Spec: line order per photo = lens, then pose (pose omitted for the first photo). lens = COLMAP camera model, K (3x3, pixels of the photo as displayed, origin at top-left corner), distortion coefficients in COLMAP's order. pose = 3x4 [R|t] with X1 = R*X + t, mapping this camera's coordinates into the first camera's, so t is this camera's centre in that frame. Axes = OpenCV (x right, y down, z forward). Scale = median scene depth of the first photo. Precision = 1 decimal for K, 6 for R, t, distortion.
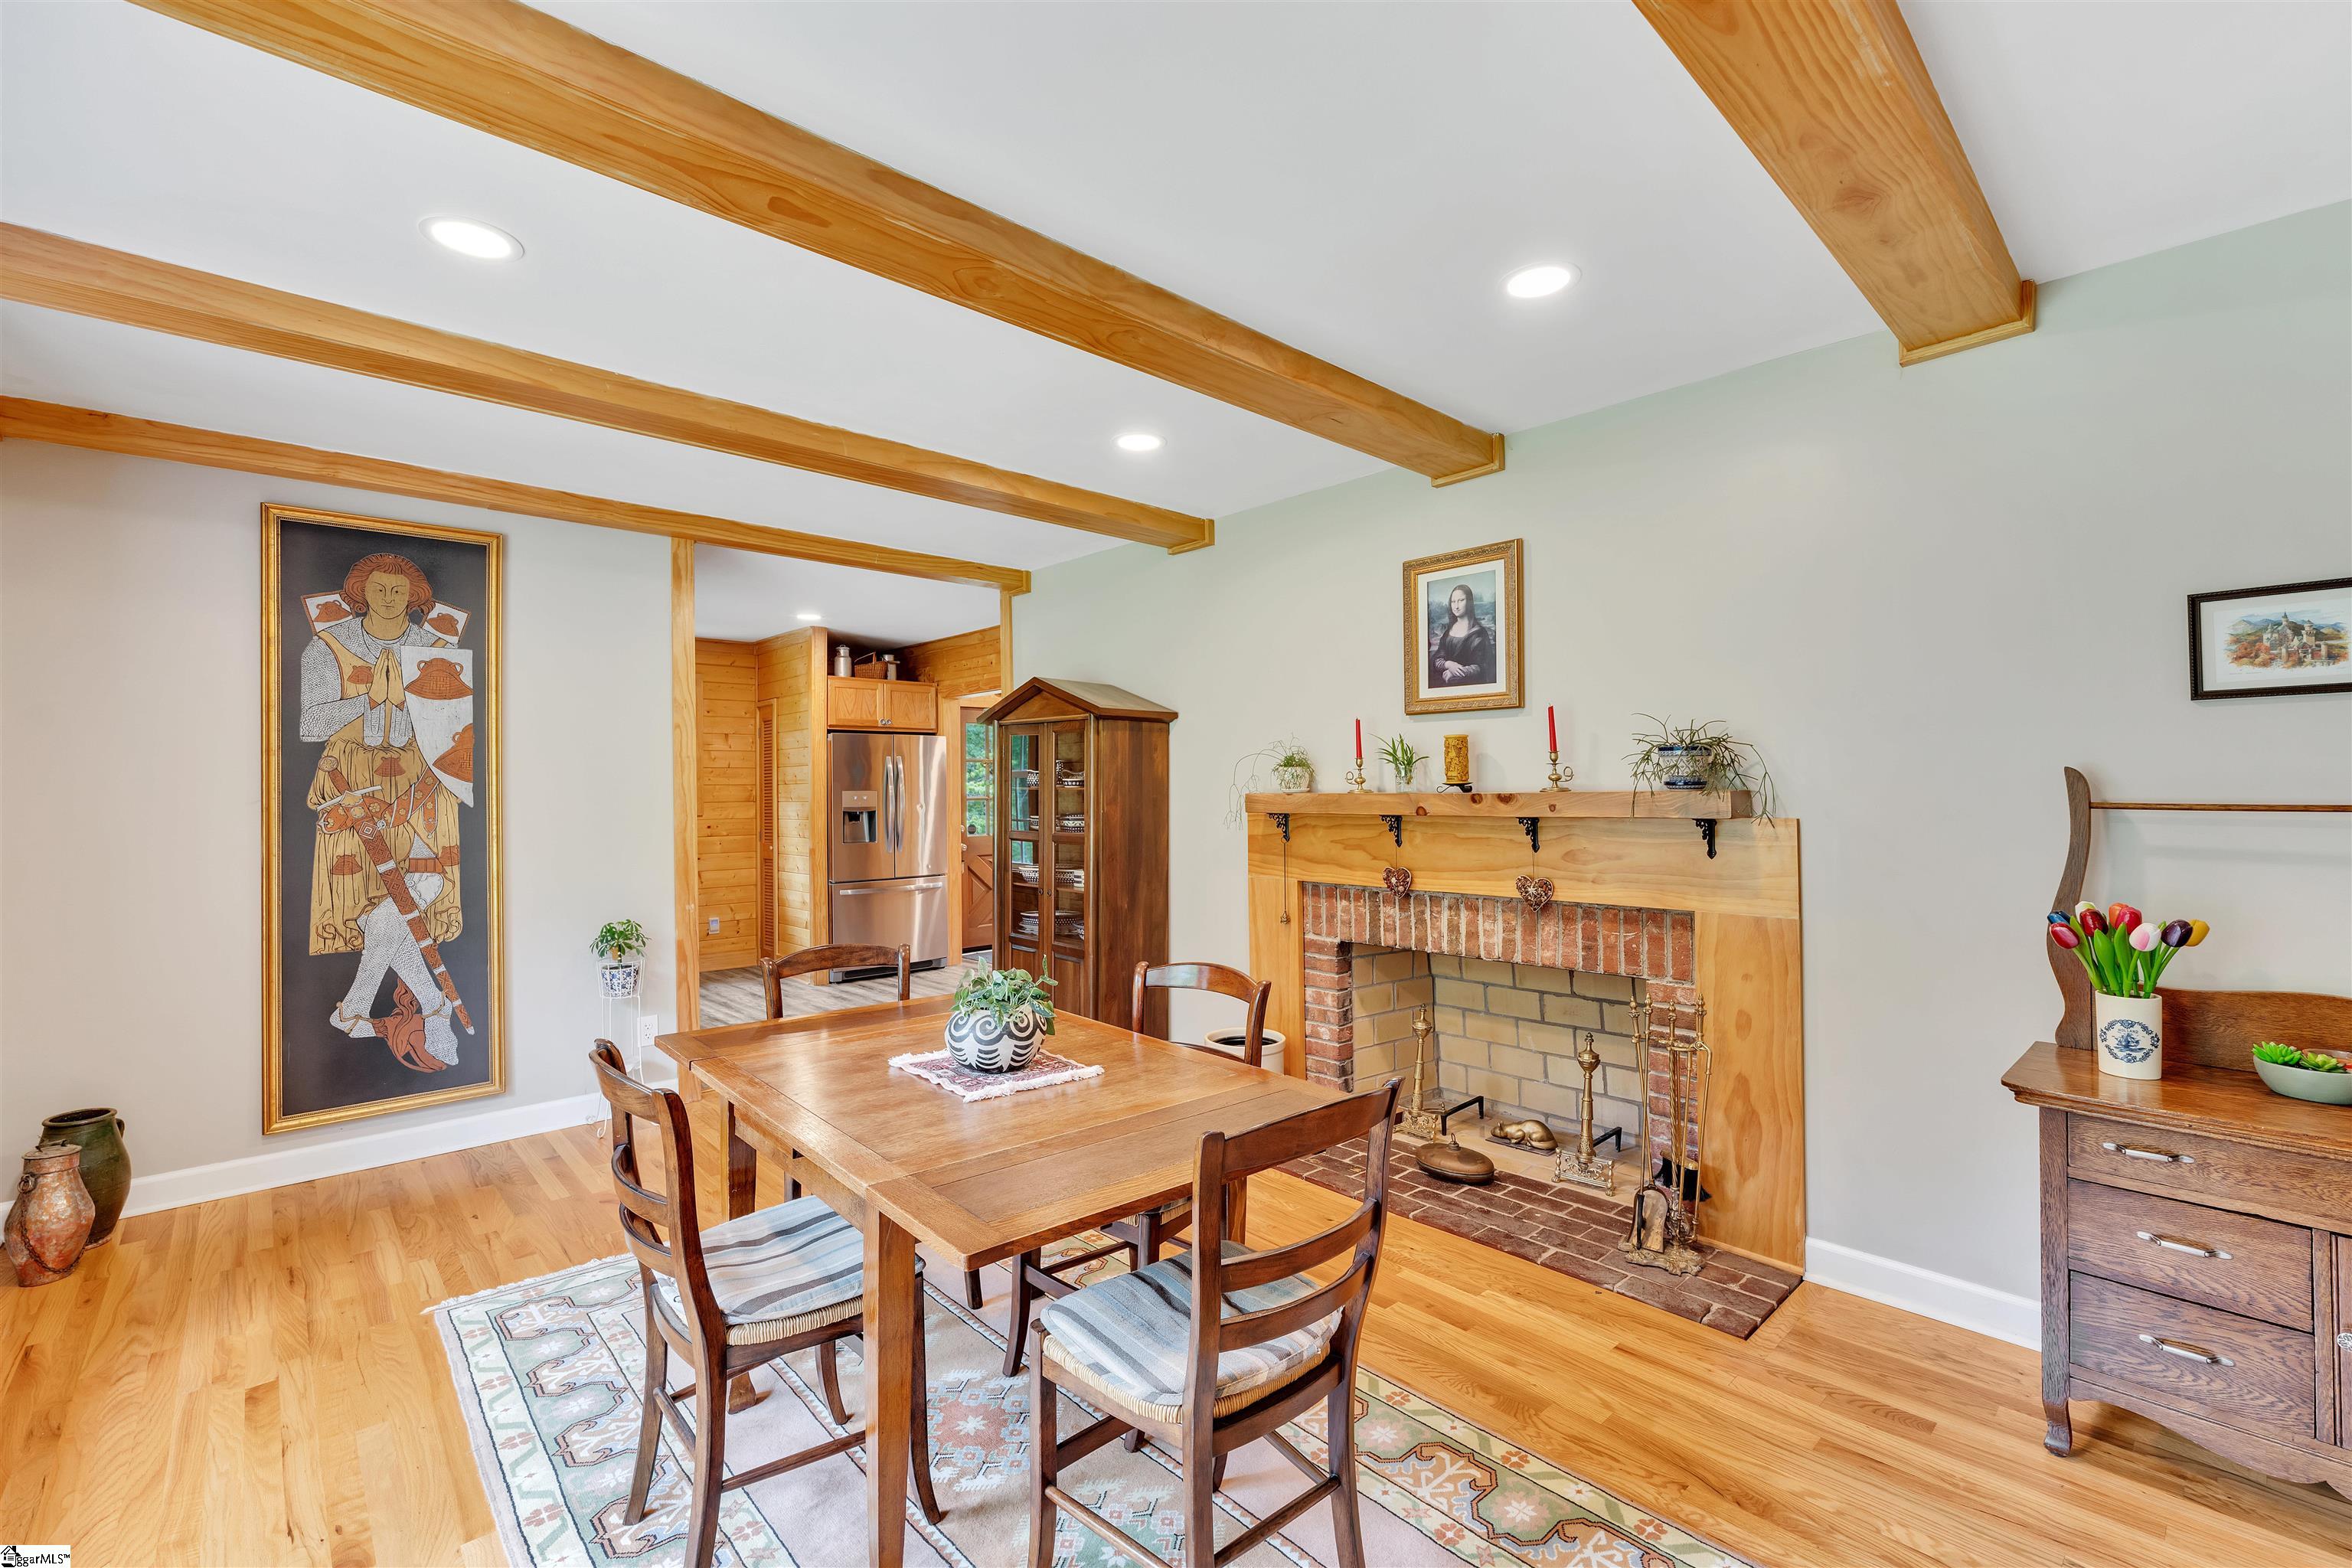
lens RADIAL K [[1030.9, 0, 1183.8], [0, 1030.9, 778.0], [0, 0, 1]] dist [-0.006421, 0.001428]
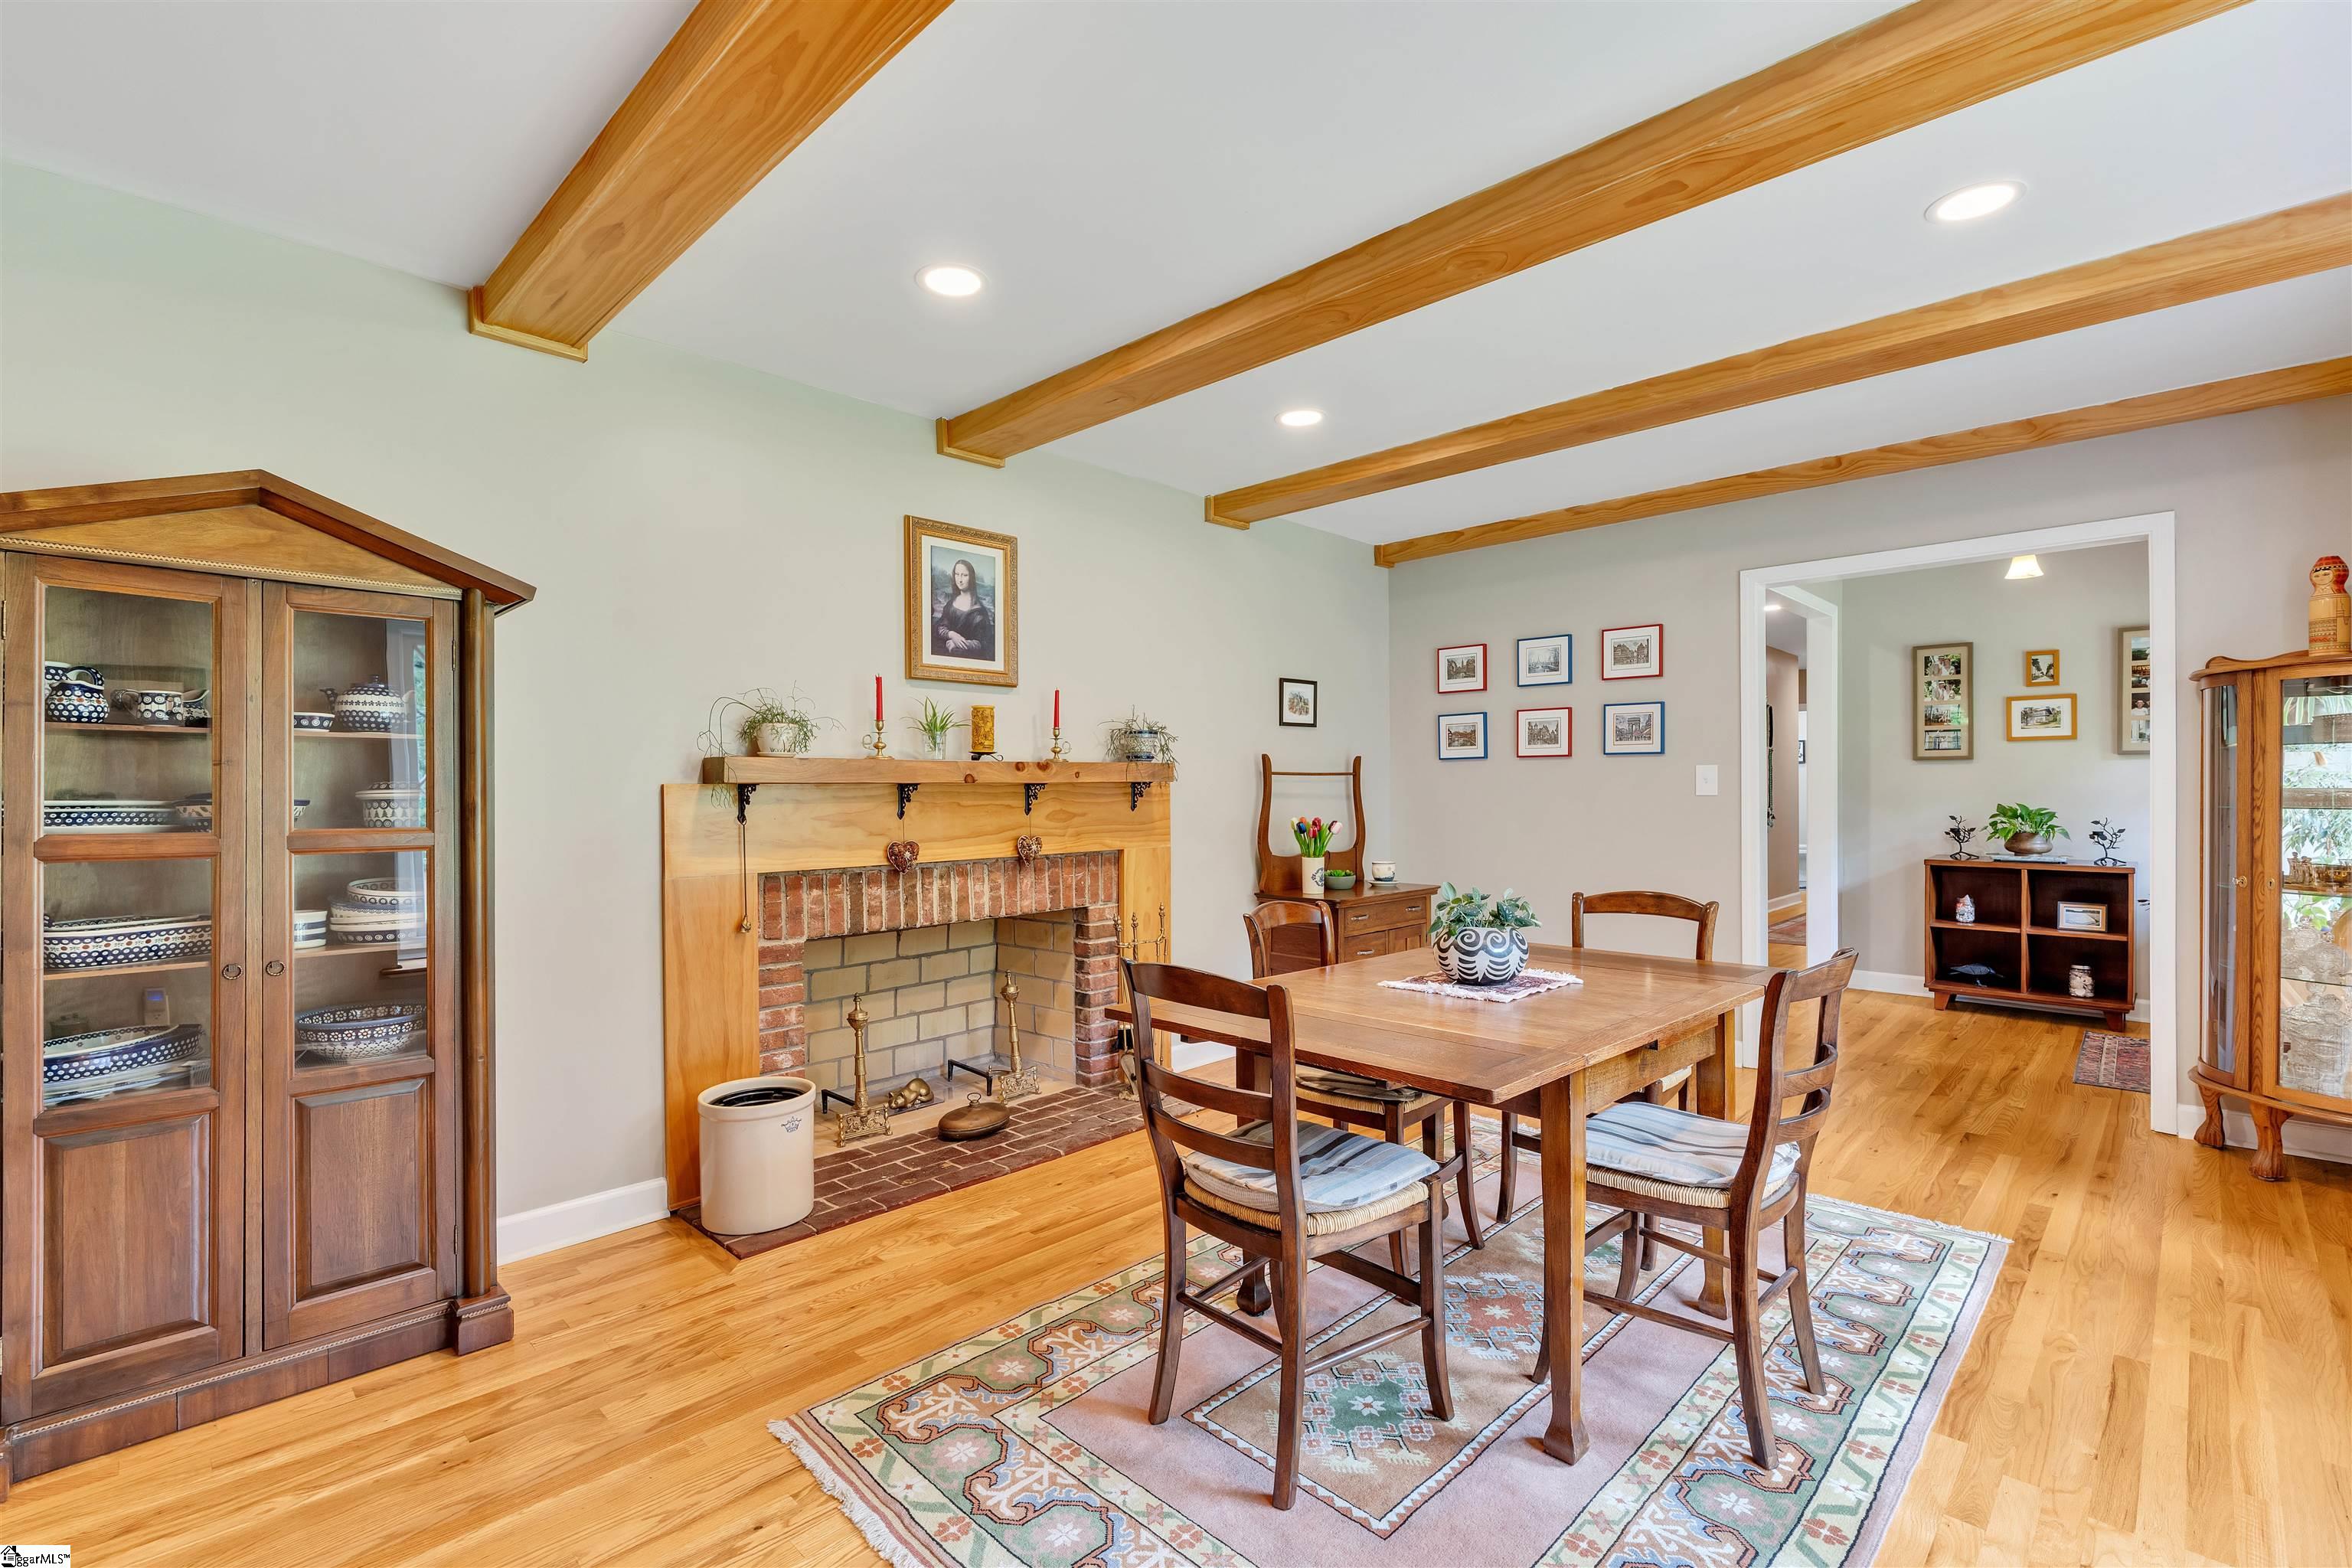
lens RADIAL K [[1030.9, 0, 1184.0], [0, 1030.9, 793.0], [0, 0, 1]] dist [-0.006421, 0.001428]
pose [[-0.039826, 0.004237, 0.999198, -0.766038], [-0.000047, 0.999991, -0.004242, 0.049558], [-0.999207, -0.000216, -0.039825, 0.819906]]
